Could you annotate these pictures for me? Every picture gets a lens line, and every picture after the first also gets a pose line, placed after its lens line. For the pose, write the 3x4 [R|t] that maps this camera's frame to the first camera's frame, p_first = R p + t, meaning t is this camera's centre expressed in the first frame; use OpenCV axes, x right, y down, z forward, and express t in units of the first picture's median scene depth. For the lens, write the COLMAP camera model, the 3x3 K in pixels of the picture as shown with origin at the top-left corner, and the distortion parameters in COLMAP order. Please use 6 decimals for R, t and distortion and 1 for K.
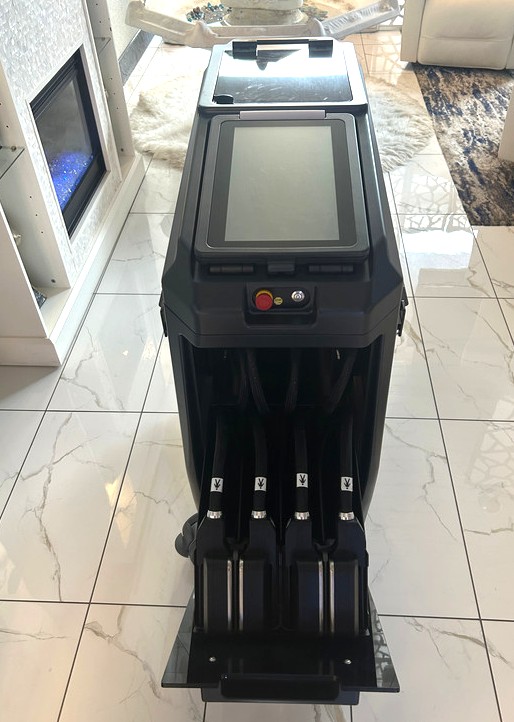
lens RADIAL K [[604.4, 0, 257.0], [0, 604.4, 361.0], [0, 0, 1]] dist [0.034269, -0.016864]
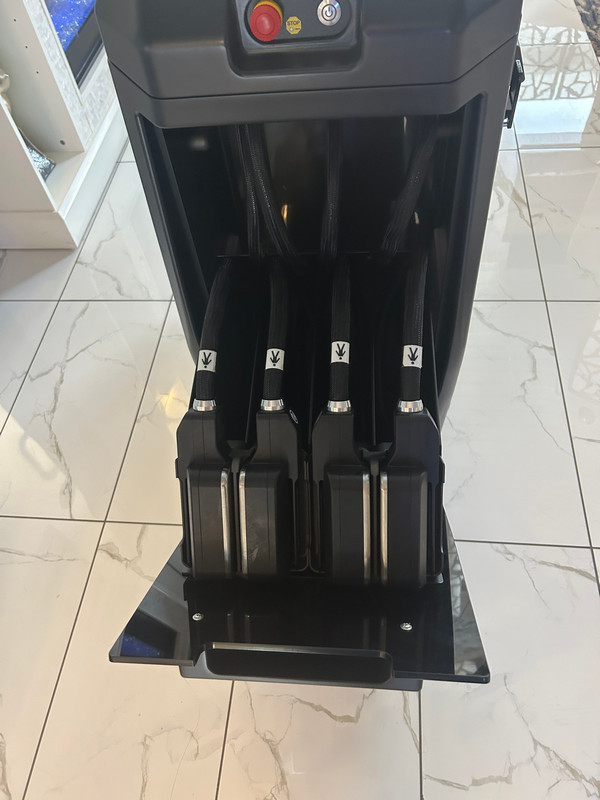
lens RADIAL K [[569.1, 0, 300.0], [0, 569.1, 400.0], [0, 0, 1]] dist [0.074454, -0.082944]
pose [[0.996825, -0.004628, -0.079486, 0.056244], [0.019459, 0.982196, 0.186850, 0.095348], [0.077206, -0.187804, 0.979167, 0.288958]]
